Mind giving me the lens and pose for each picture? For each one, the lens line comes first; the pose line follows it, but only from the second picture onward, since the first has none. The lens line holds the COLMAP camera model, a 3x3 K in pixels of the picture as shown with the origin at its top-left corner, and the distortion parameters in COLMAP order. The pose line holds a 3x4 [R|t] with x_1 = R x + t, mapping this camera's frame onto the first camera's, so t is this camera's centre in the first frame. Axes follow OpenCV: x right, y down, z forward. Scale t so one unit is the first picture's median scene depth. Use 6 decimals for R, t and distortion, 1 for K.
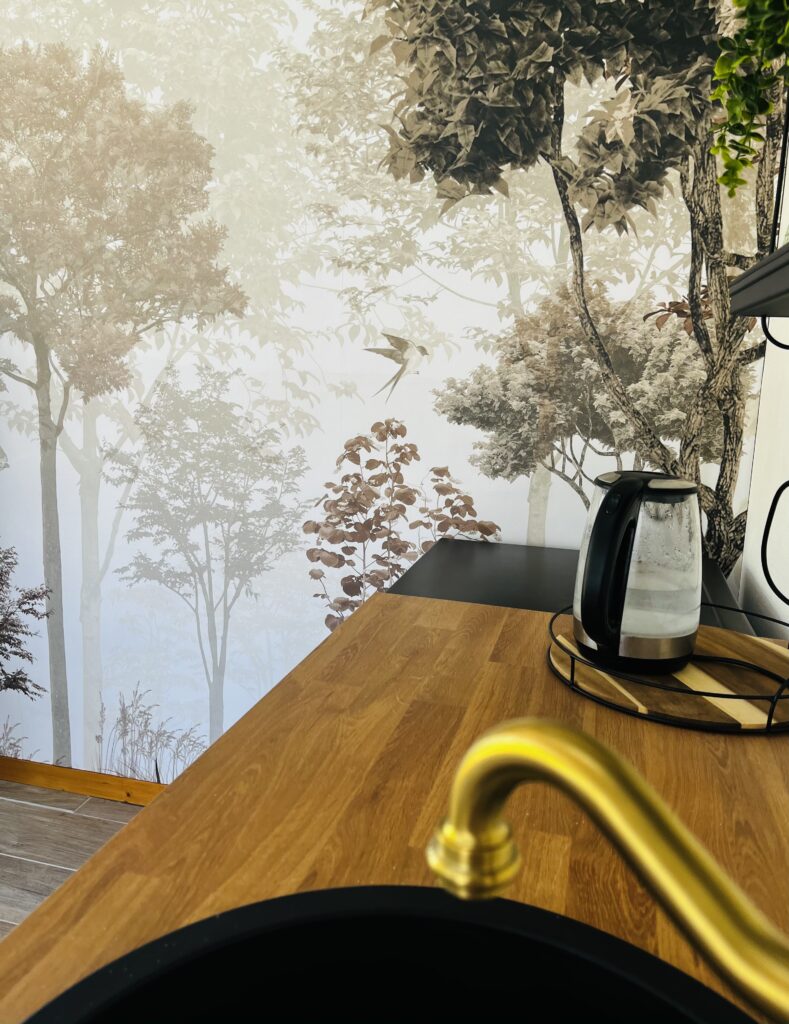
lens RADIAL K [[813.3, 0, 409.7], [0, 813.3, 499.9], [0, 0, 1]] dist [0.068817, -0.096874]
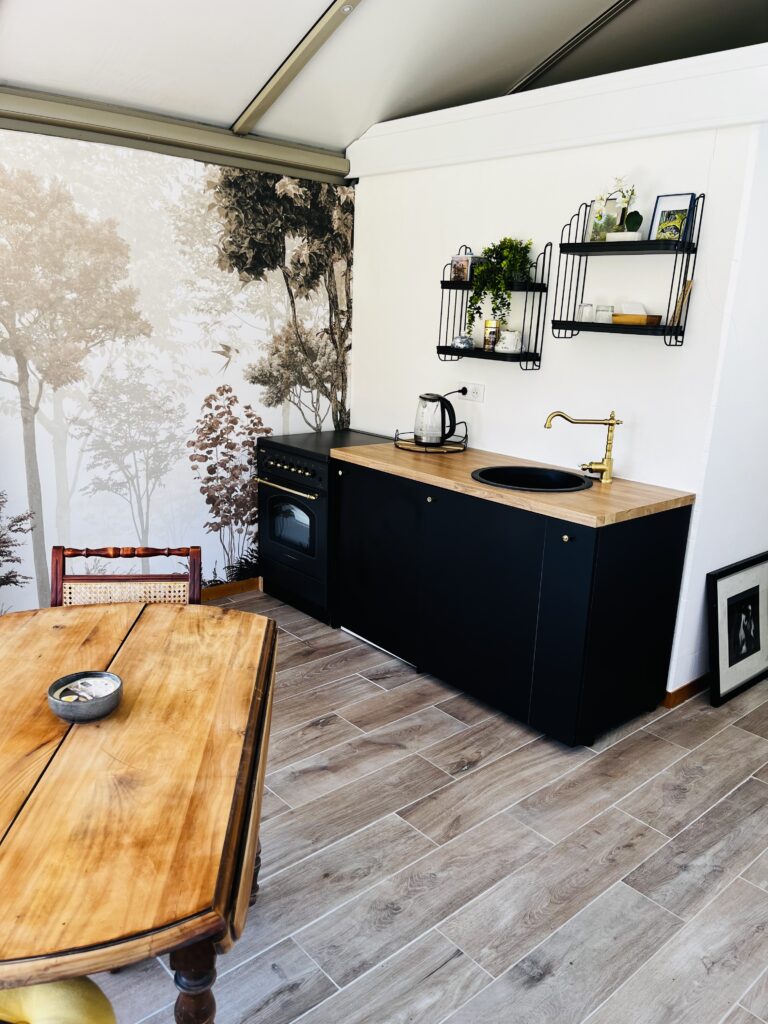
lens RADIAL K [[778.8, 0, 390.3], [0, 778.8, 524.9], [0, 0, 1]] dist [0.067669, -0.084479]
pose [[0.564077, -0.234518, 0.791719, -1.437680], [0.125189, 0.972025, 0.198734, -0.094551], [-0.816177, -0.012987, 0.577656, -0.505205]]
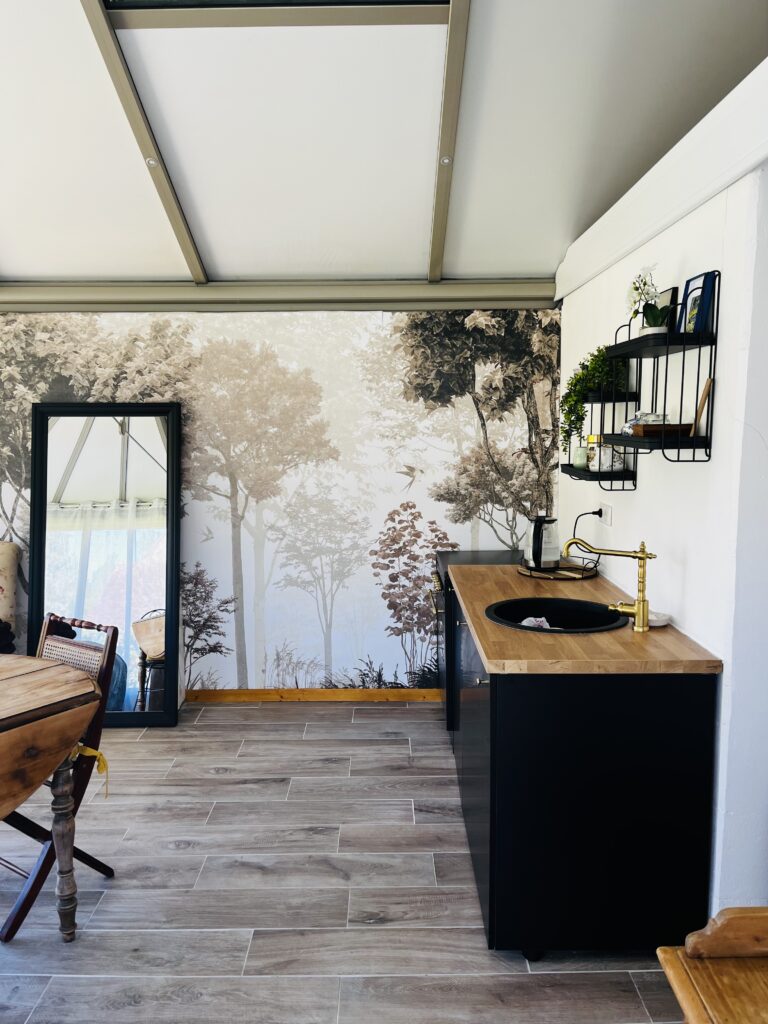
lens RADIAL K [[778.8, 0, 389.1], [0, 778.8, 520.4], [0, 0, 1]] dist [0.067669, -0.084479]
pose [[0.968141, -0.077788, 0.238018, -0.589696], [0.088474, 0.995480, -0.034532, 0.023321], [-0.234256, 0.054490, 0.970647, -1.081292]]
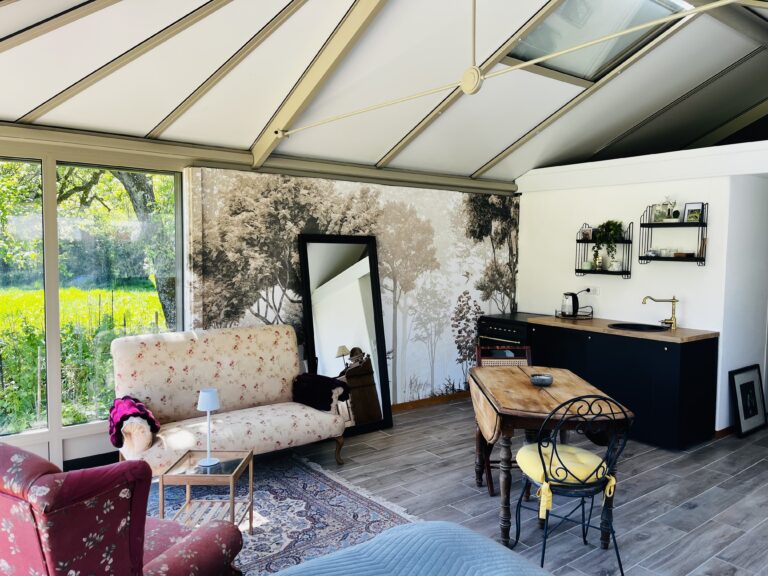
lens RADIAL K [[584.1, 0, 388.4], [0, 584.1, 282.9], [0, 0, 1]] dist [0.067669, -0.084479]
pose [[0.617381, -0.079190, 0.782668, -2.663720], [0.150055, 0.988507, -0.018349, -0.143262], [-0.772220, 0.128772, 0.622168, -0.607204]]
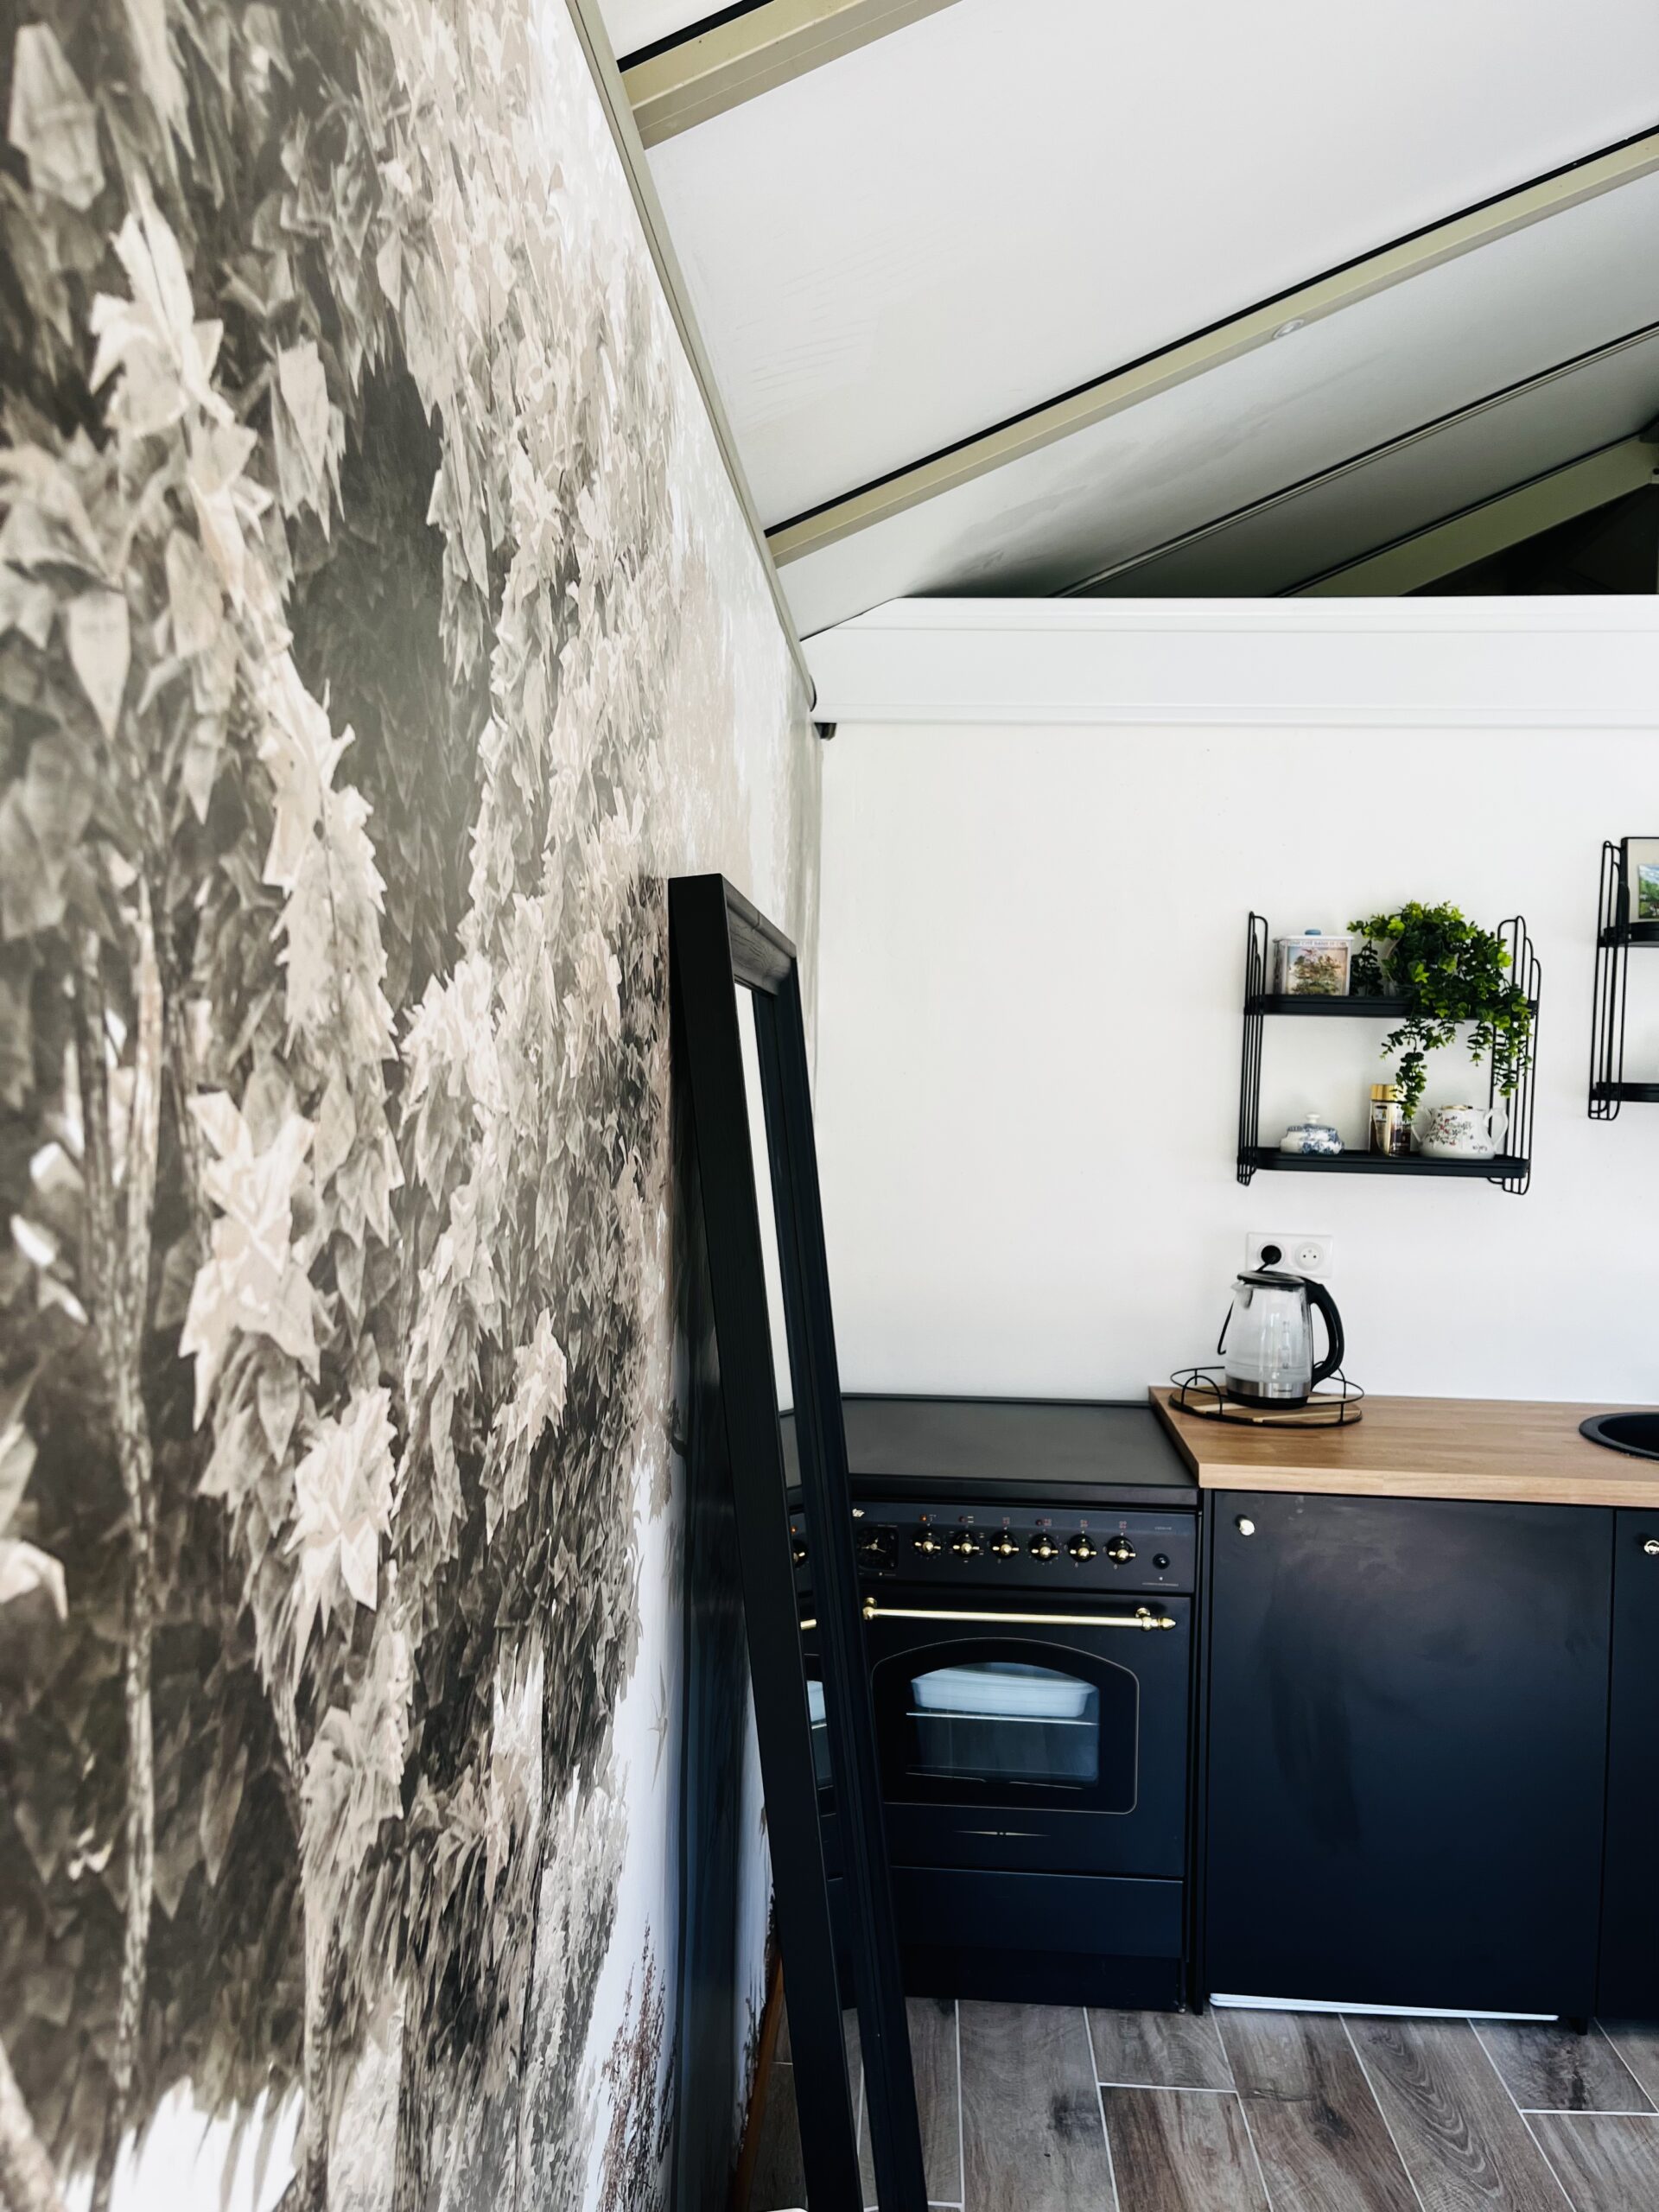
lens RADIAL K [[1682.2, 0, 822.7], [0, 1682.2, 1123.0], [0, 0, 1]] dist [0.067669, -0.084479]
pose [[-0.178722, -0.082774, 0.980412, -1.282243], [0.145886, 0.983211, 0.109605, -0.383246], [-0.973024, 0.162617, -0.163646, 1.138064]]
